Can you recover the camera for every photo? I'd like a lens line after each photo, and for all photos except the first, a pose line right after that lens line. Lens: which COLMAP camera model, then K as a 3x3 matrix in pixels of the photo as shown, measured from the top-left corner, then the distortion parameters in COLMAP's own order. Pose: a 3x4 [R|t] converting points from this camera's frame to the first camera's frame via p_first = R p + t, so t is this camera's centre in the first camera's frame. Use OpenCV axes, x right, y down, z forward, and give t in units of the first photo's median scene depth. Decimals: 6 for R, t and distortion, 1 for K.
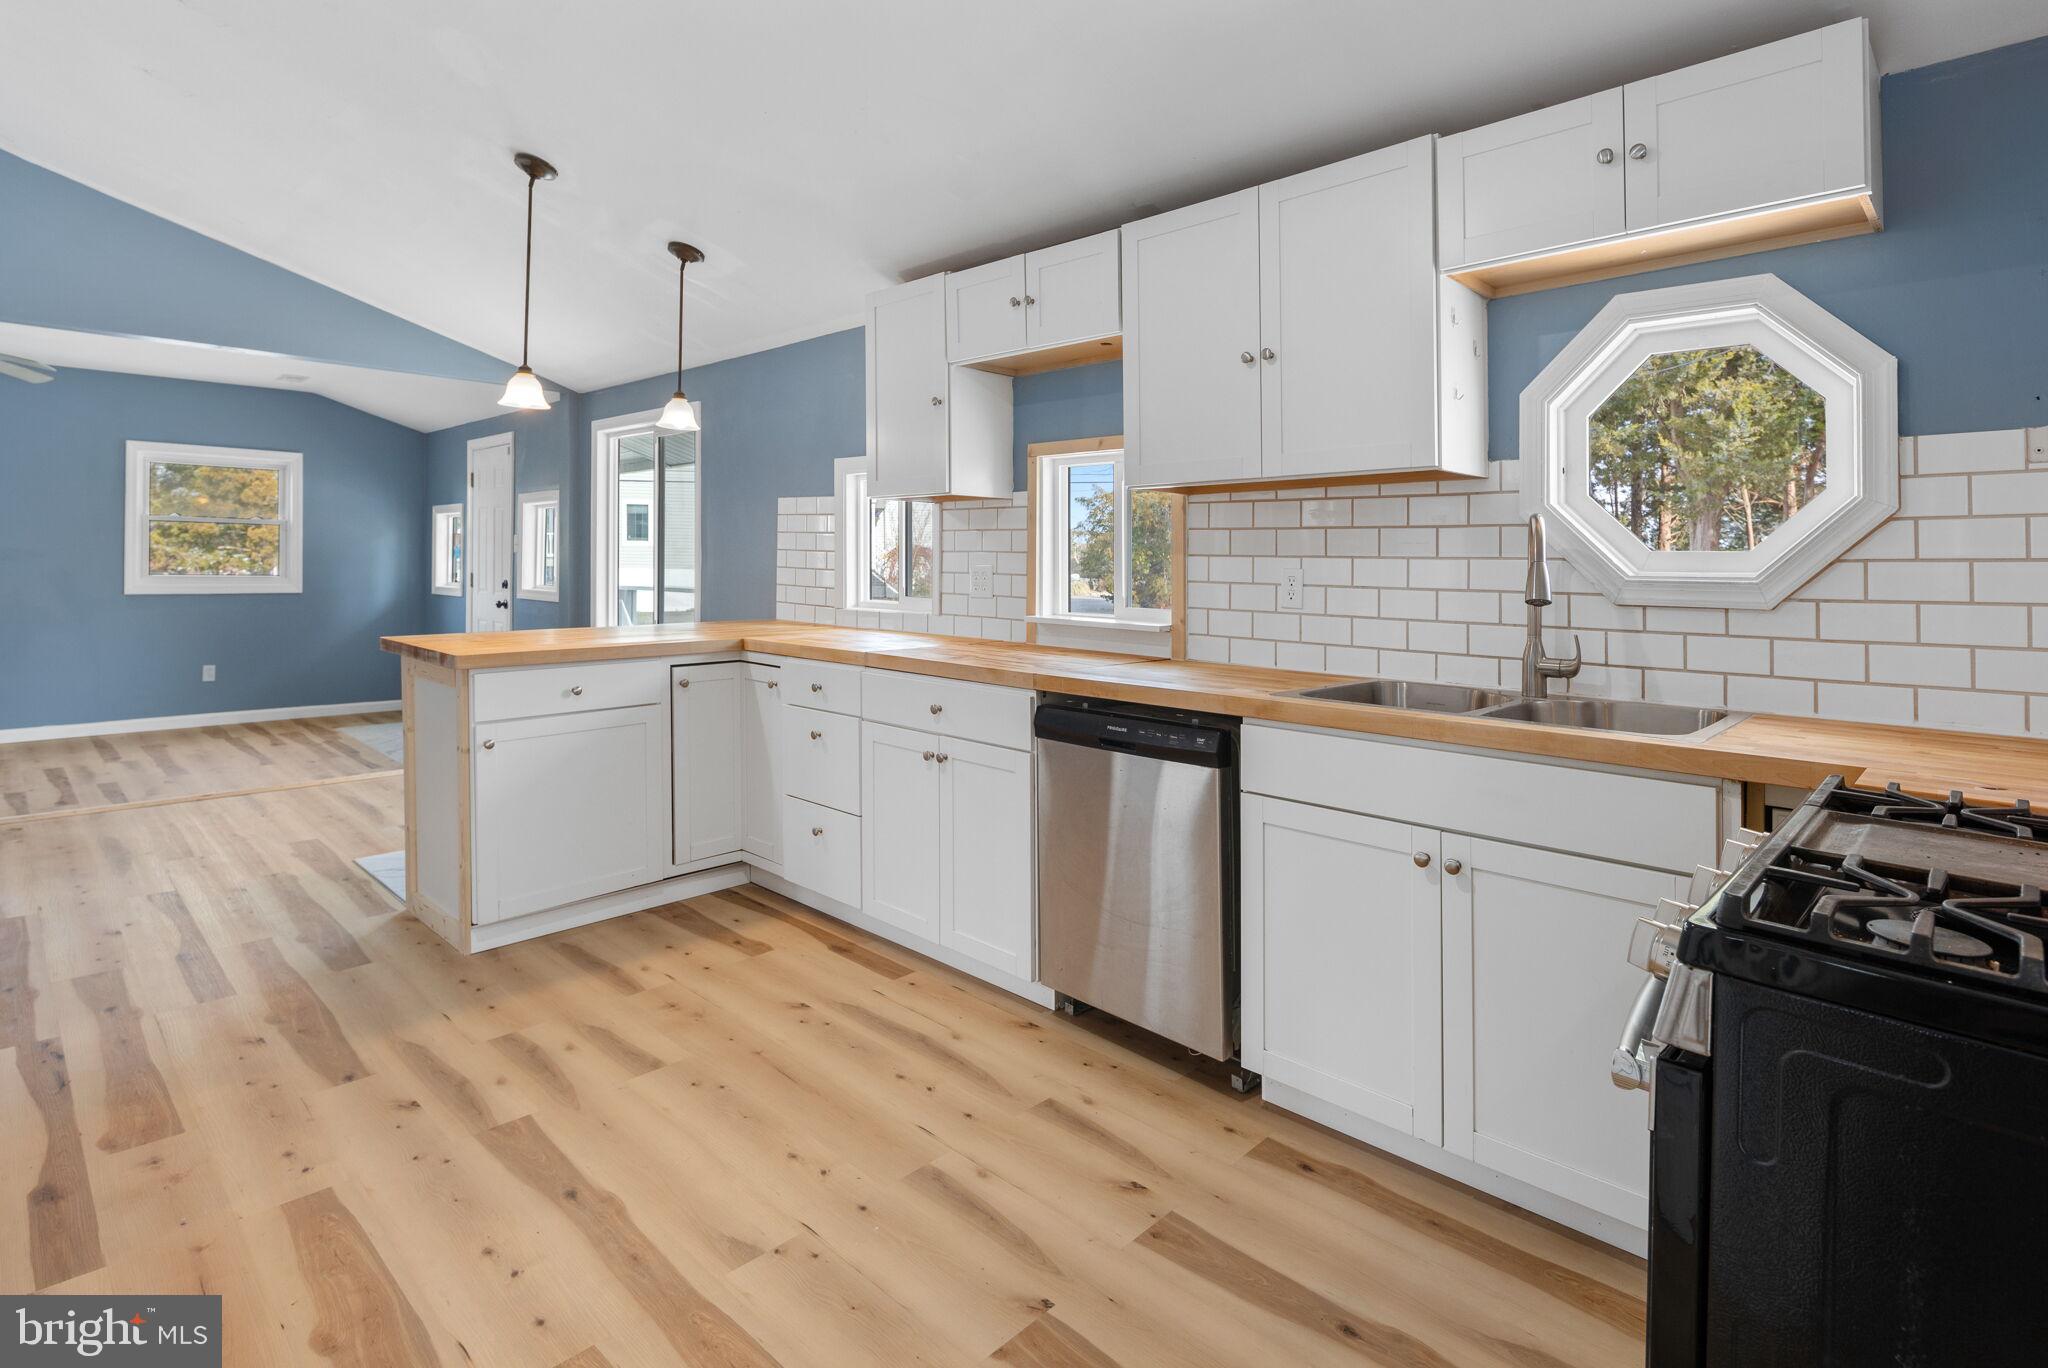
lens RADIAL K [[1000.1, 0, 1017.4], [0, 1000.1, 553.1], [0, 0, 1]] dist [0.000964, -0.001125]
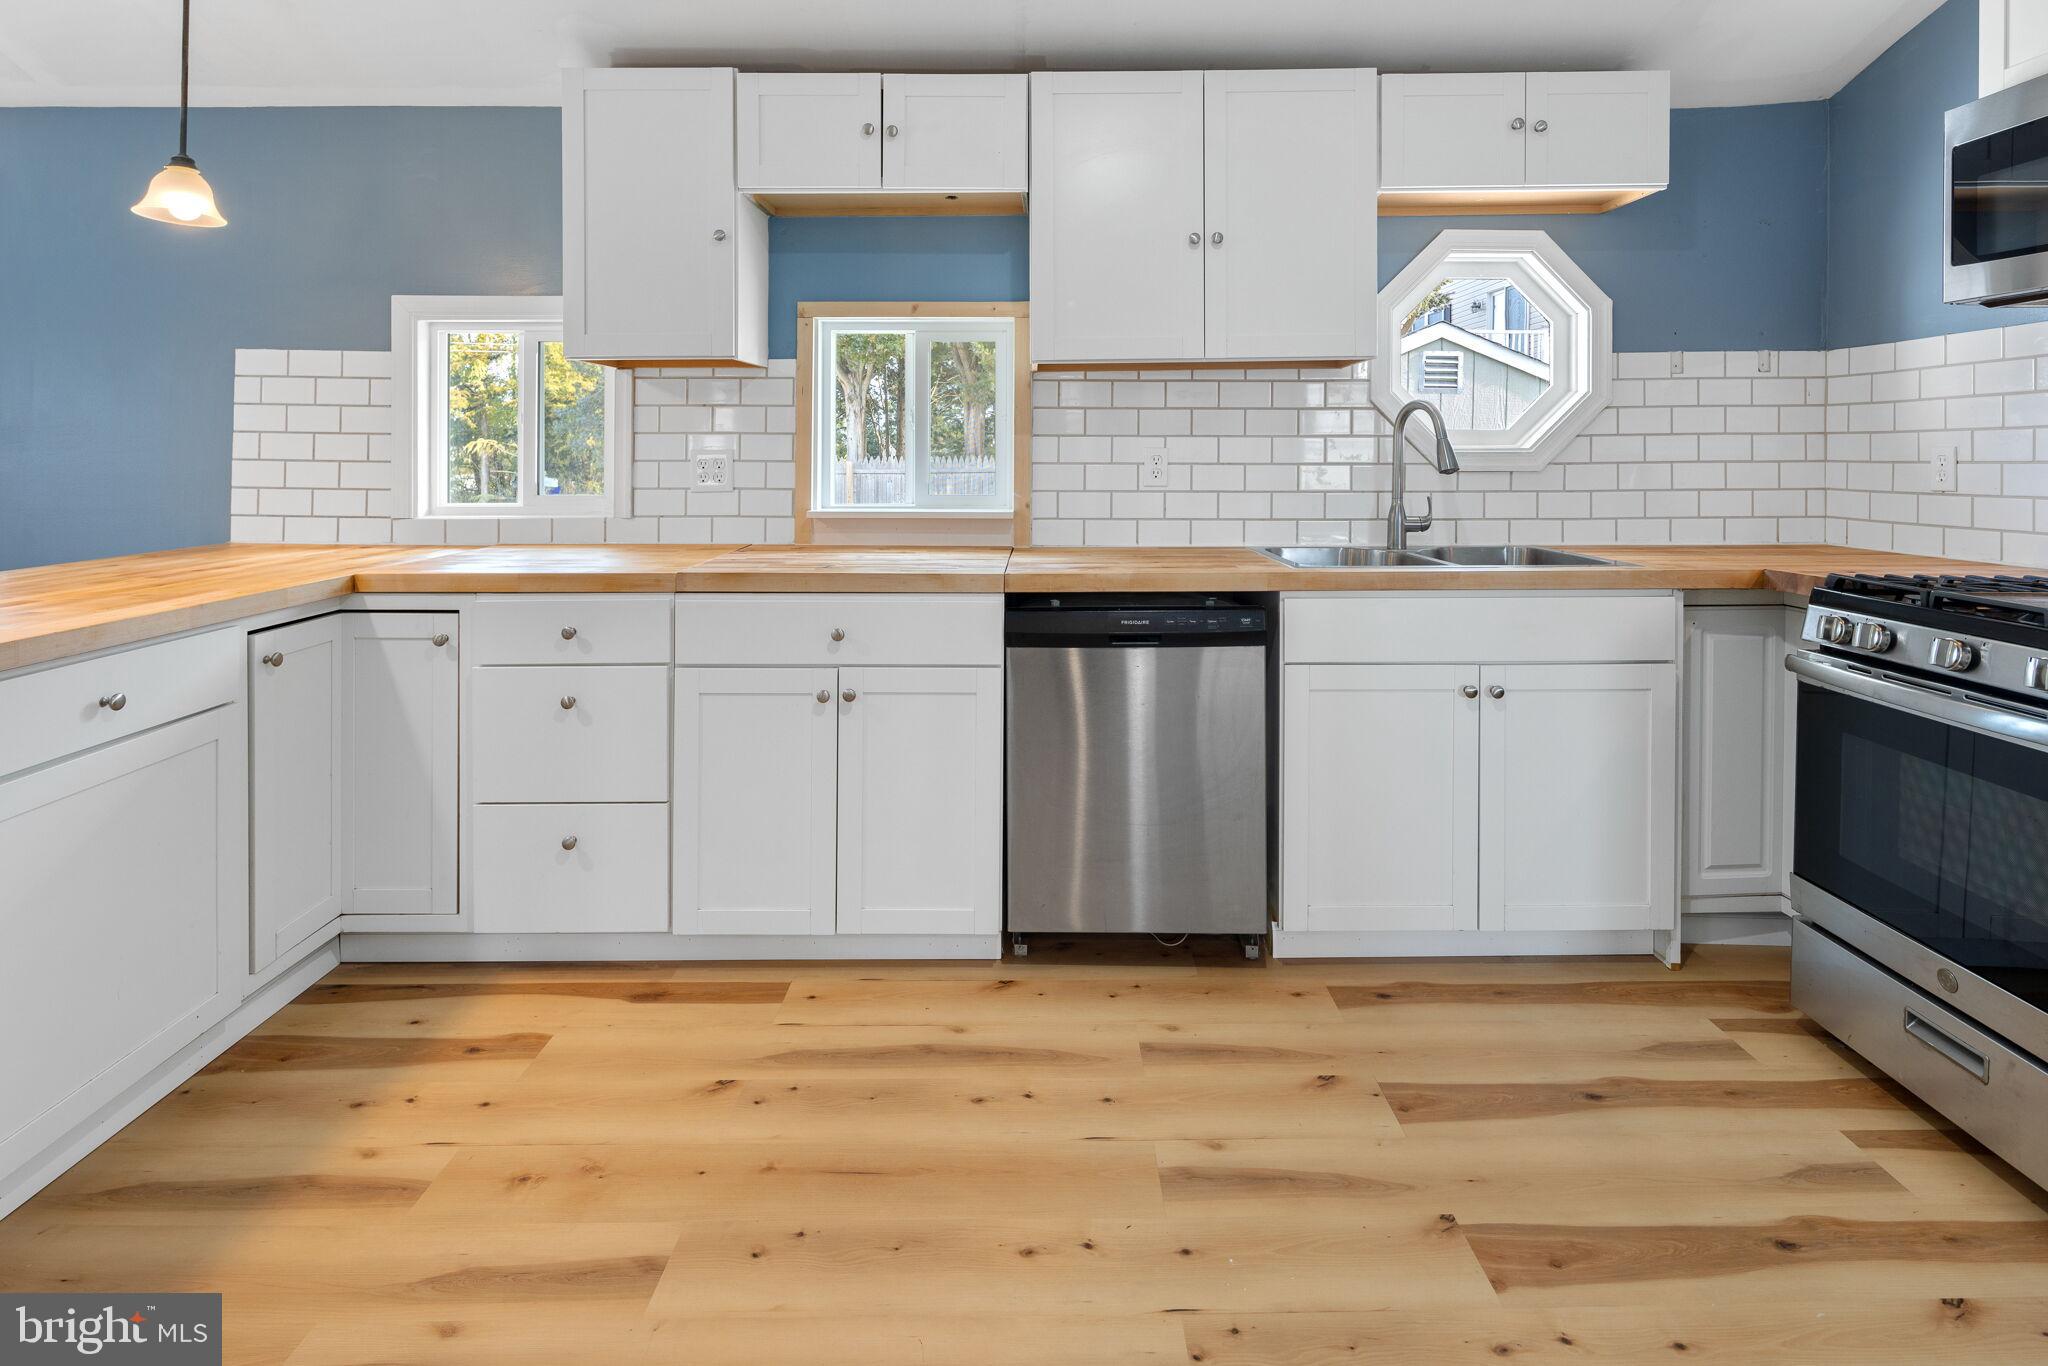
lens RADIAL K [[1015.1, 0, 1020.9], [0, 1015.1, 439.3], [0, 0, 1]] dist [0.001153, -0.003248]
pose [[0.723341, -0.007617, 0.690449, -0.541128], [0.005032, 0.999971, 0.005760, 0.000236], [-0.690472, -0.000692, 0.723358, 0.340215]]
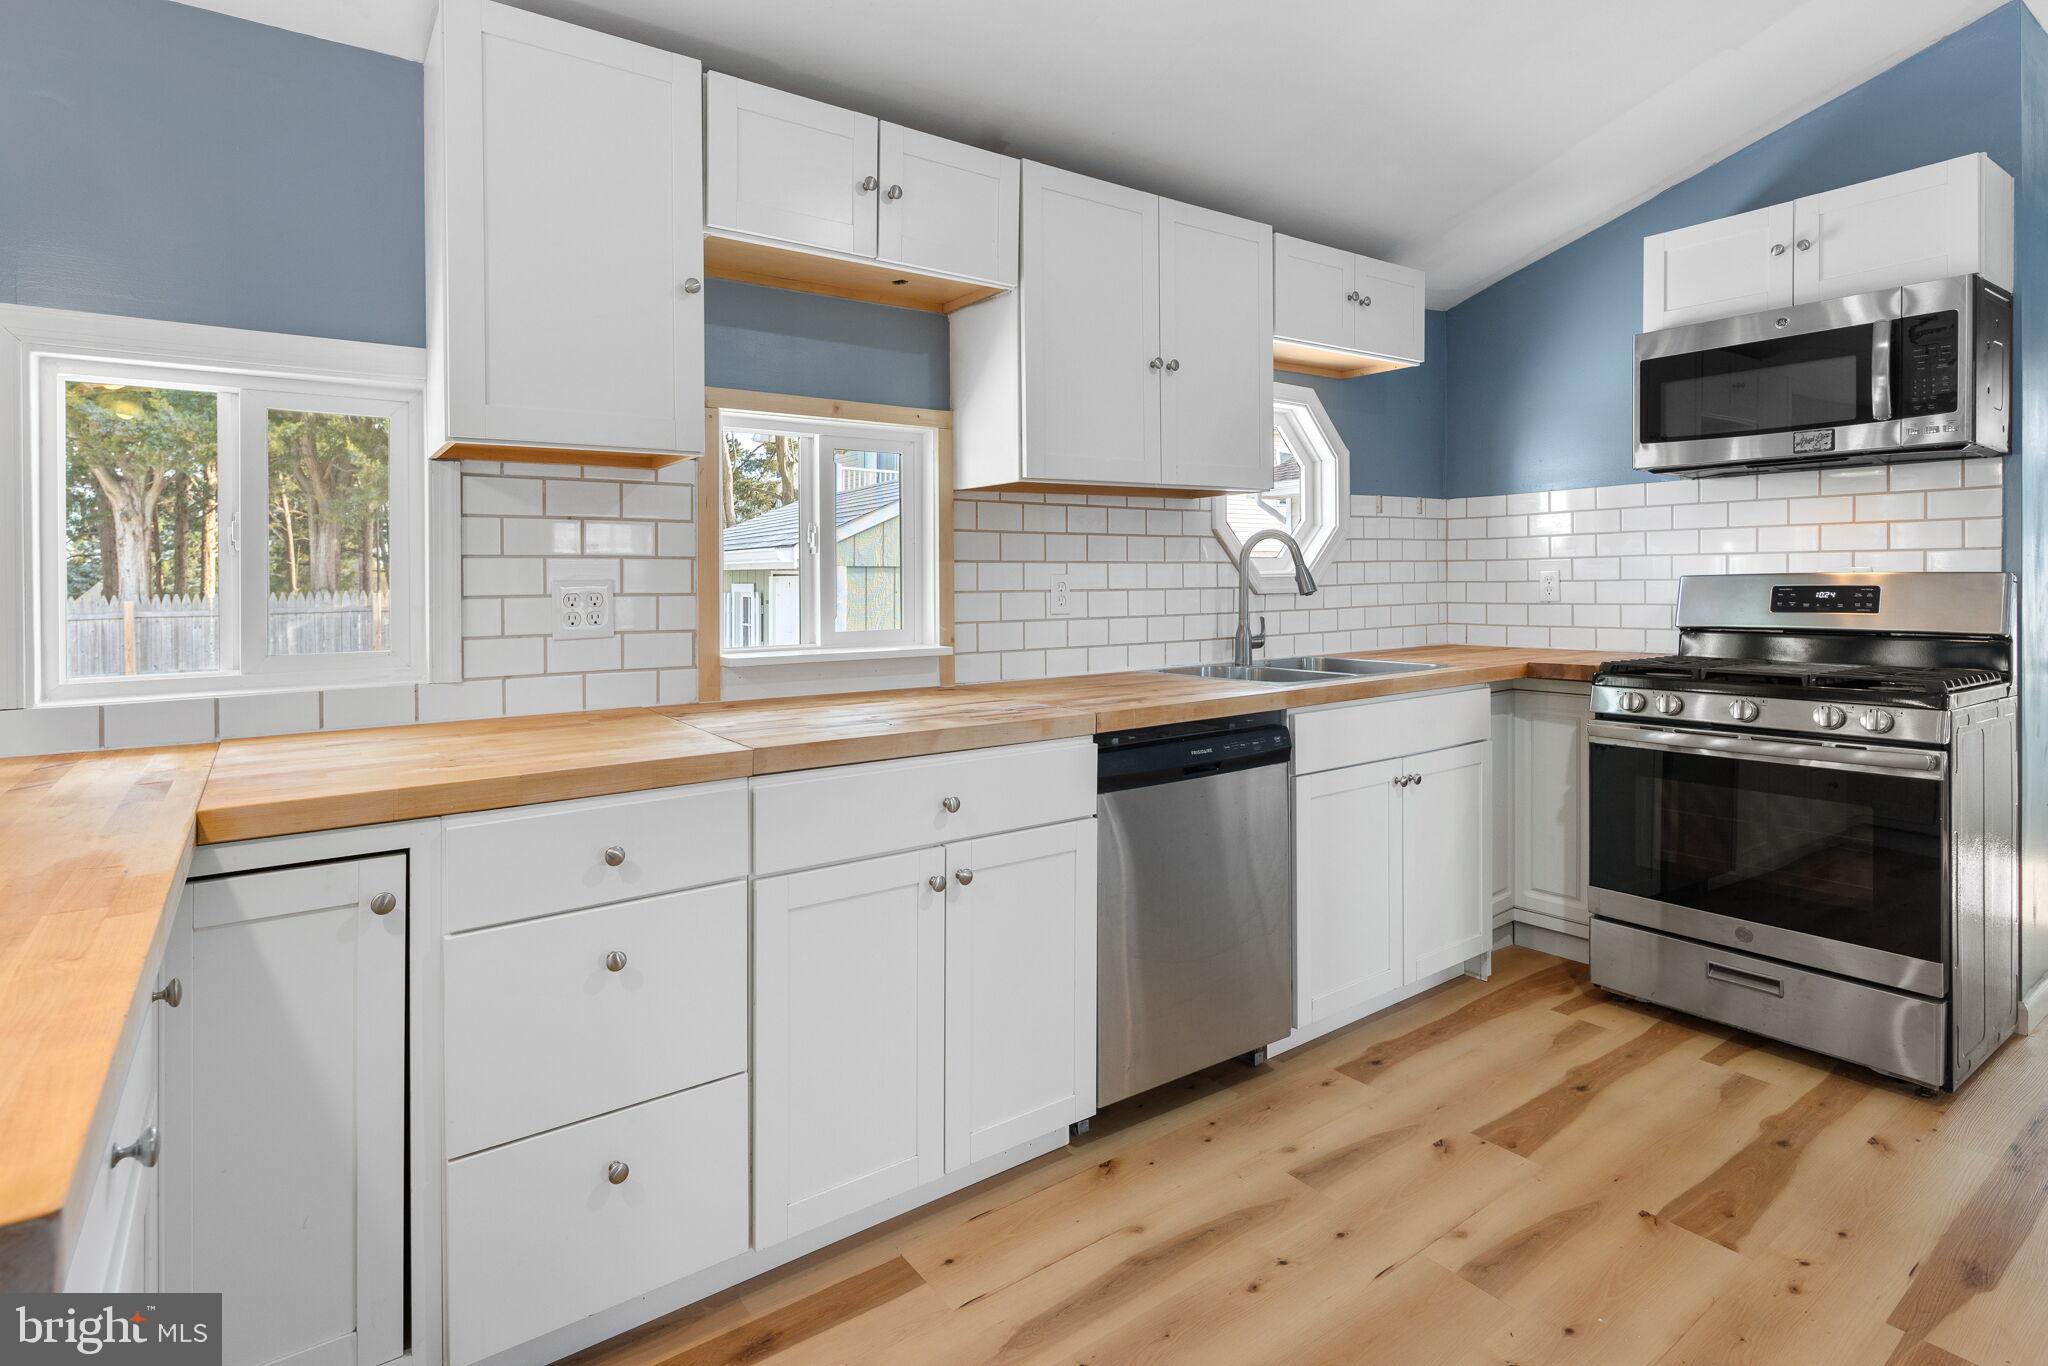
lens RADIAL K [[1036.4, 0, 936.3], [0, 1036.4, 569.1], [0, 0, 1]] dist [0.000403, -0.001319]
pose [[0.199321, -0.007336, 0.979907, -0.749522], [0.003576, 0.999971, 0.006759, 0.003119], [-0.979928, 0.002157, 0.199342, 0.910179]]
